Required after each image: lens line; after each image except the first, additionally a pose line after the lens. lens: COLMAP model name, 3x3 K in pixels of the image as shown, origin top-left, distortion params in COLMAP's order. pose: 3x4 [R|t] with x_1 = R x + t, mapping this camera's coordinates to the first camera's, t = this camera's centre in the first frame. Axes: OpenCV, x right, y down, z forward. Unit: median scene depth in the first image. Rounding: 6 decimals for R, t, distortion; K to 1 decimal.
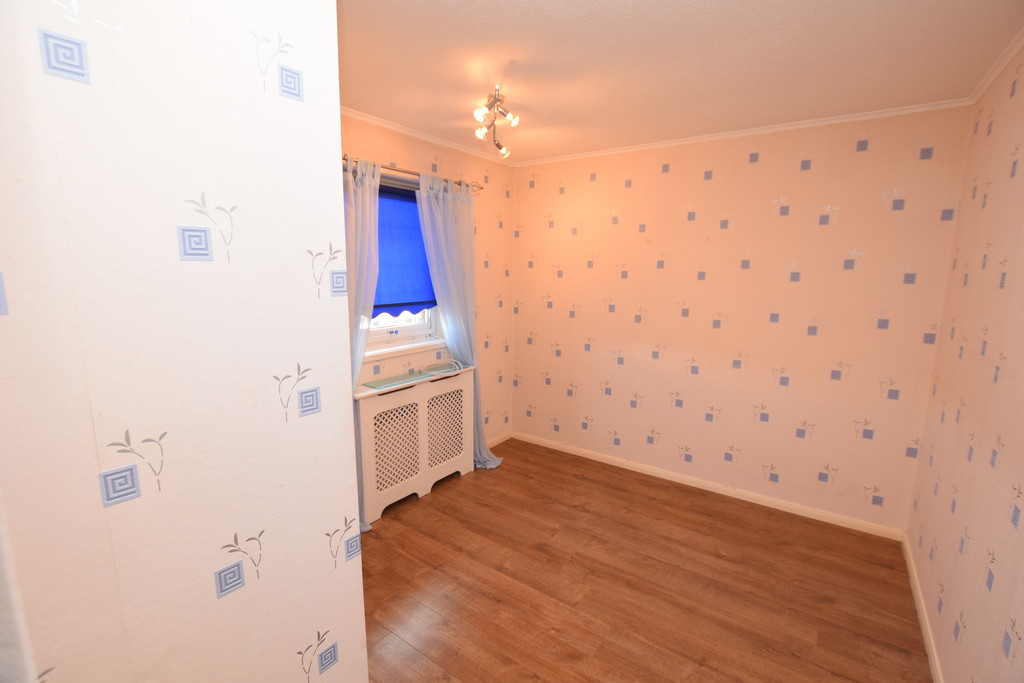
lens RADIAL K [[458.1, 0, 513.6], [0, 458.1, 345.0], [0, 0, 1]] dist [-0.023179, 0.001139]
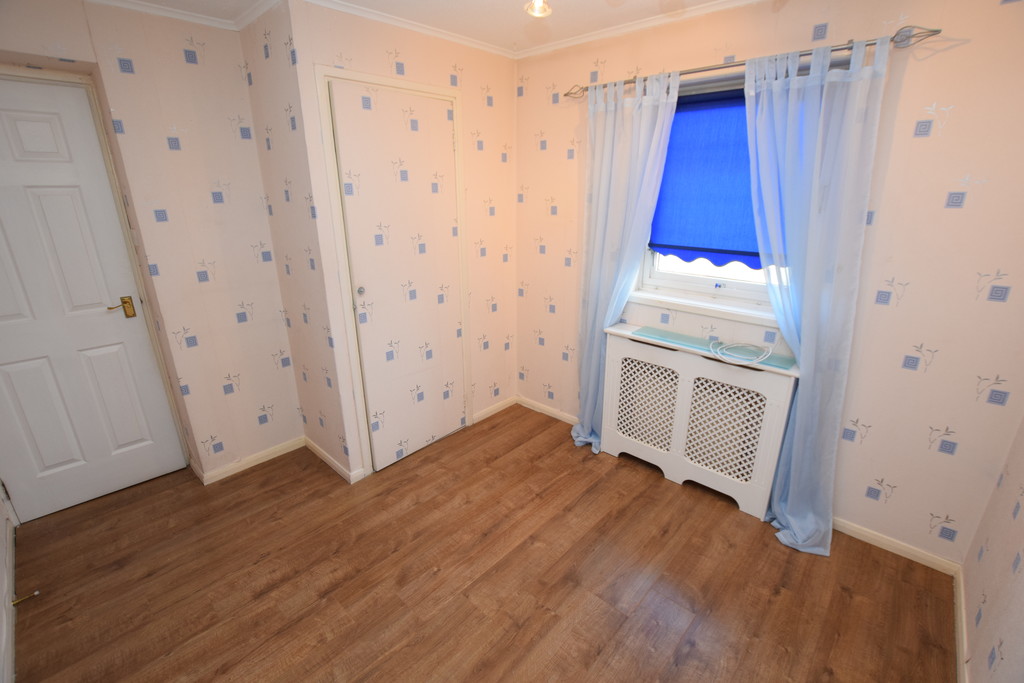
lens RADIAL K [[458.1, 0, 513.6], [0, 458.1, 345.0], [0, 0, 1]] dist [-0.023179, 0.001139]
pose [[-0.132554, 0.312660, -0.940571, 0.622029], [-0.156626, 0.930414, 0.331357, -0.153080], [0.978722, 0.191240, -0.074360, 0.815817]]
